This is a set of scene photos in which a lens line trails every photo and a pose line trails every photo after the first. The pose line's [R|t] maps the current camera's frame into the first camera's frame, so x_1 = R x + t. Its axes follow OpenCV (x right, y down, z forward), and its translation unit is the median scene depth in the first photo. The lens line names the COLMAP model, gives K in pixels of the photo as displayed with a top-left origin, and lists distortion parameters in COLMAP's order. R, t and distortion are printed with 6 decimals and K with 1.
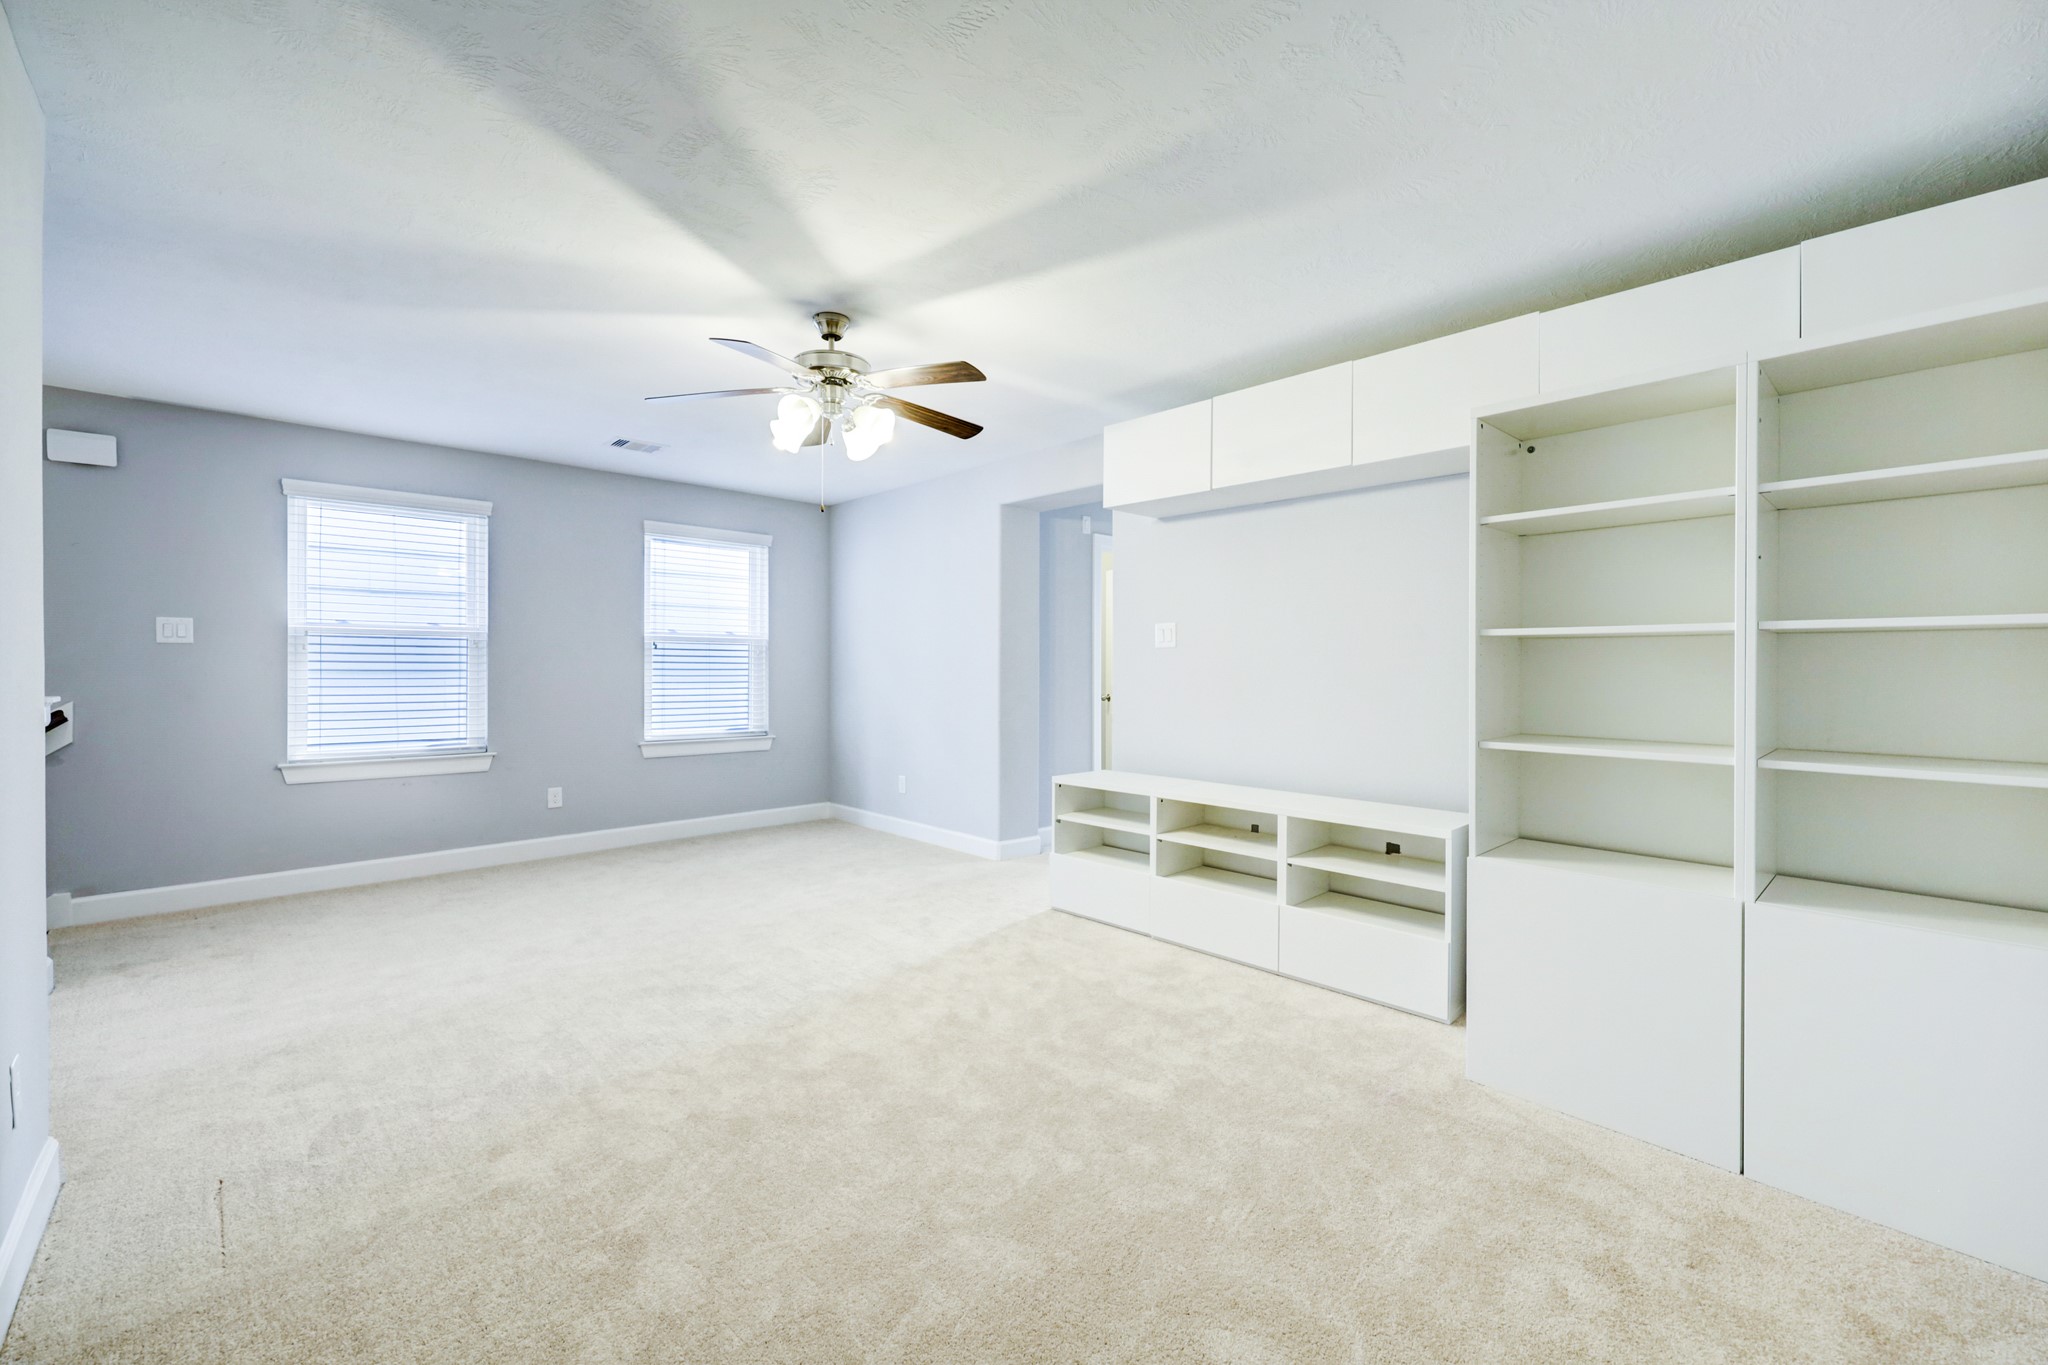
lens RADIAL K [[827.2, 0, 1034.0], [0, 827.2, 667.1], [0, 0, 1]] dist [-0.000344, 0.000030]
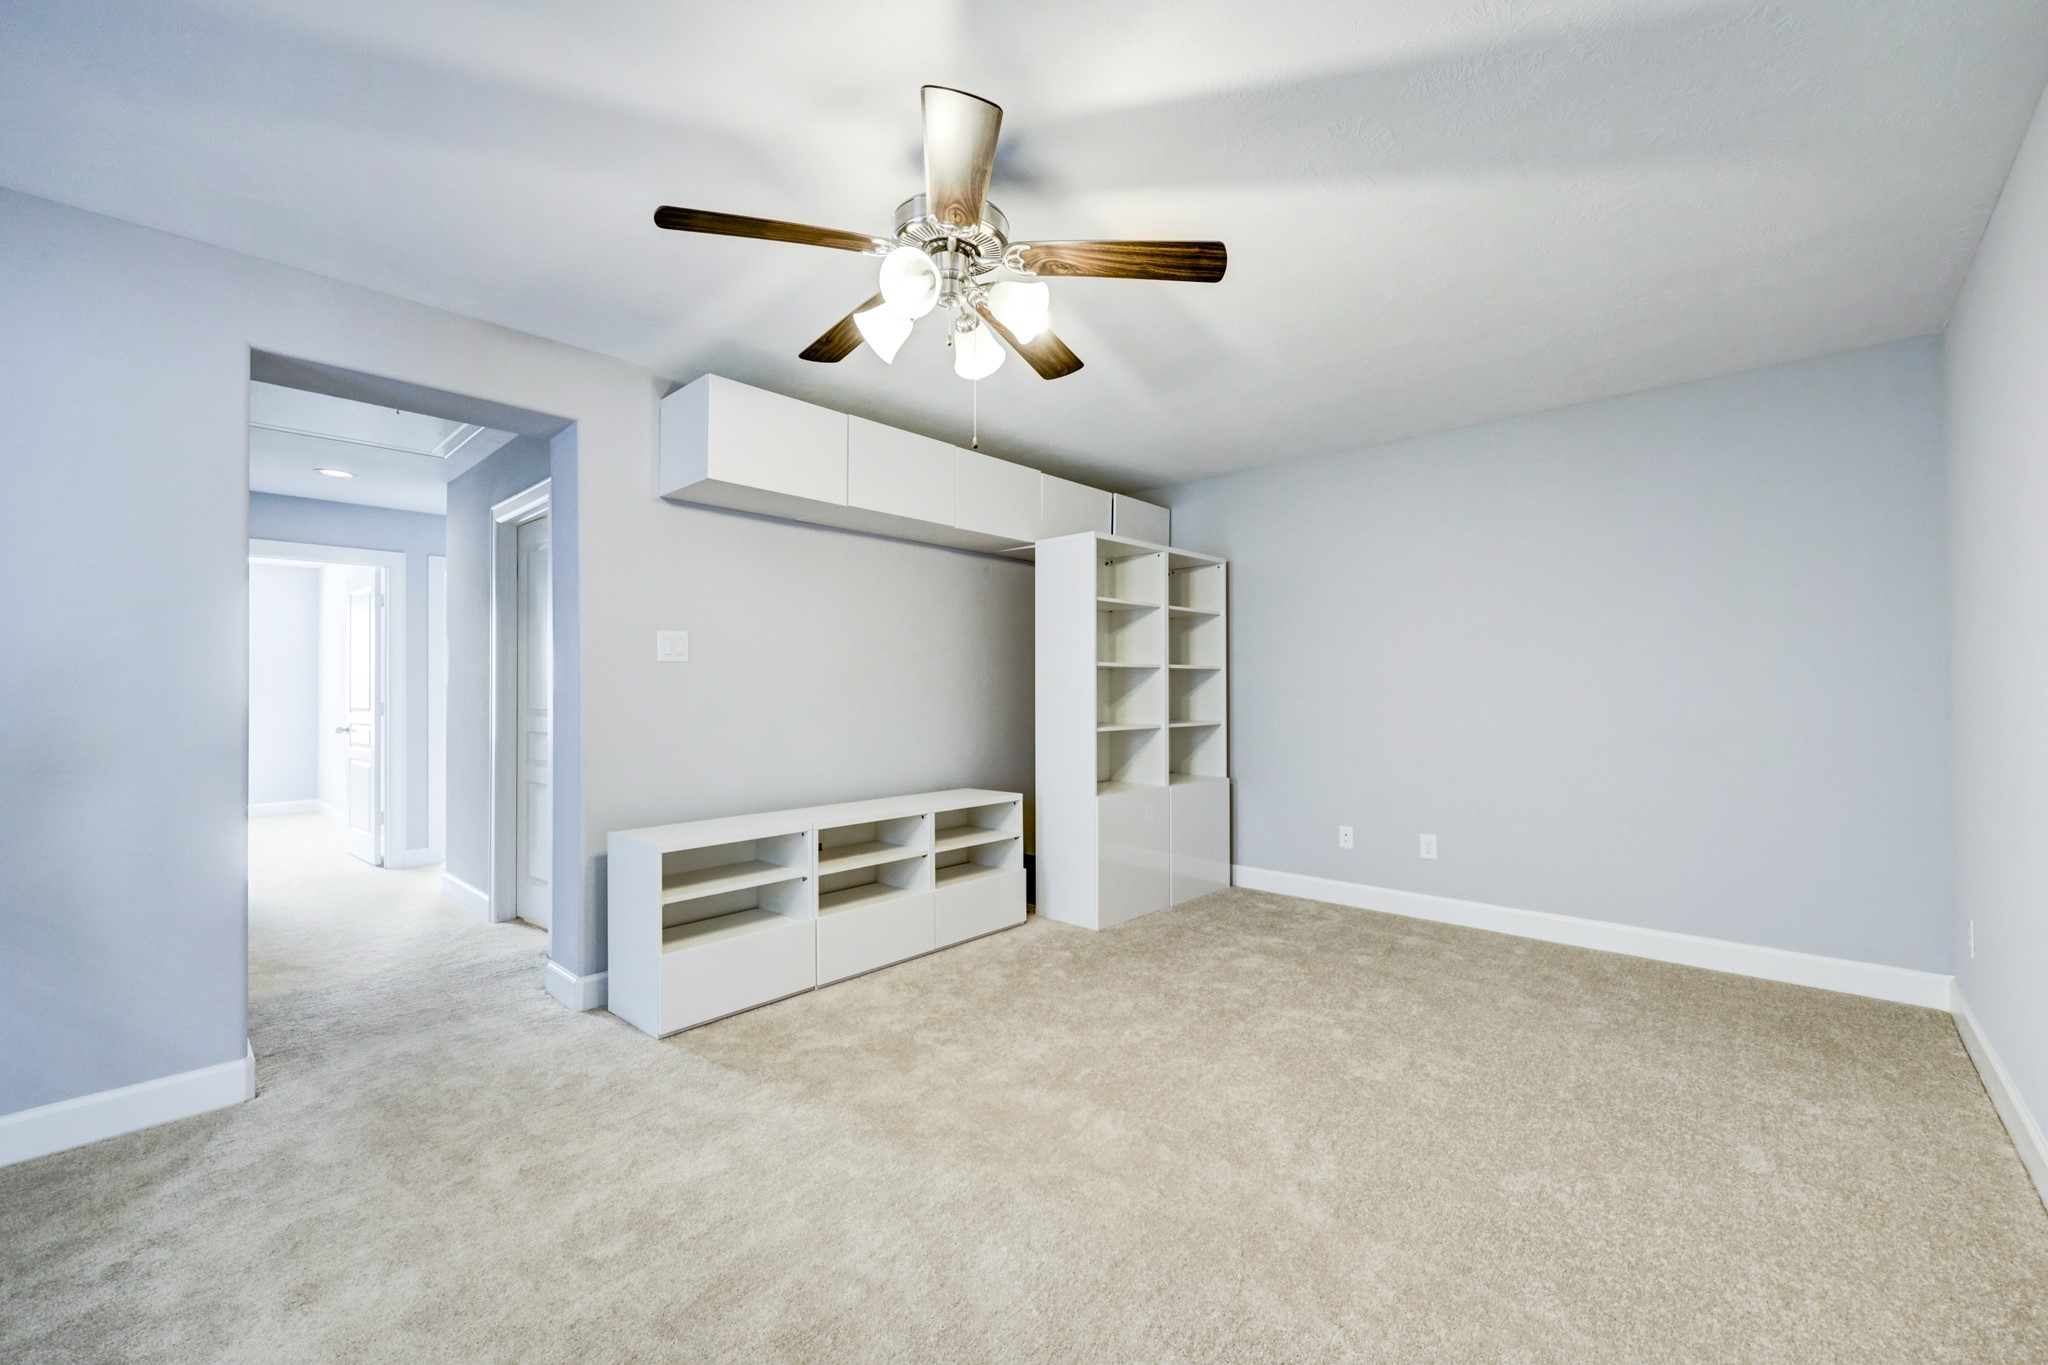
lens RADIAL K [[824.5, 0, 1027.4], [0, 824.5, 694.6], [0, 0, 1]] dist [0.000212, 0.000021]
pose [[-0.053623, -0.004208, 0.998552, -0.842372], [0.007512, 0.999961, 0.004618, 0.009133], [-0.998533, 0.007749, -0.053590, 0.916373]]
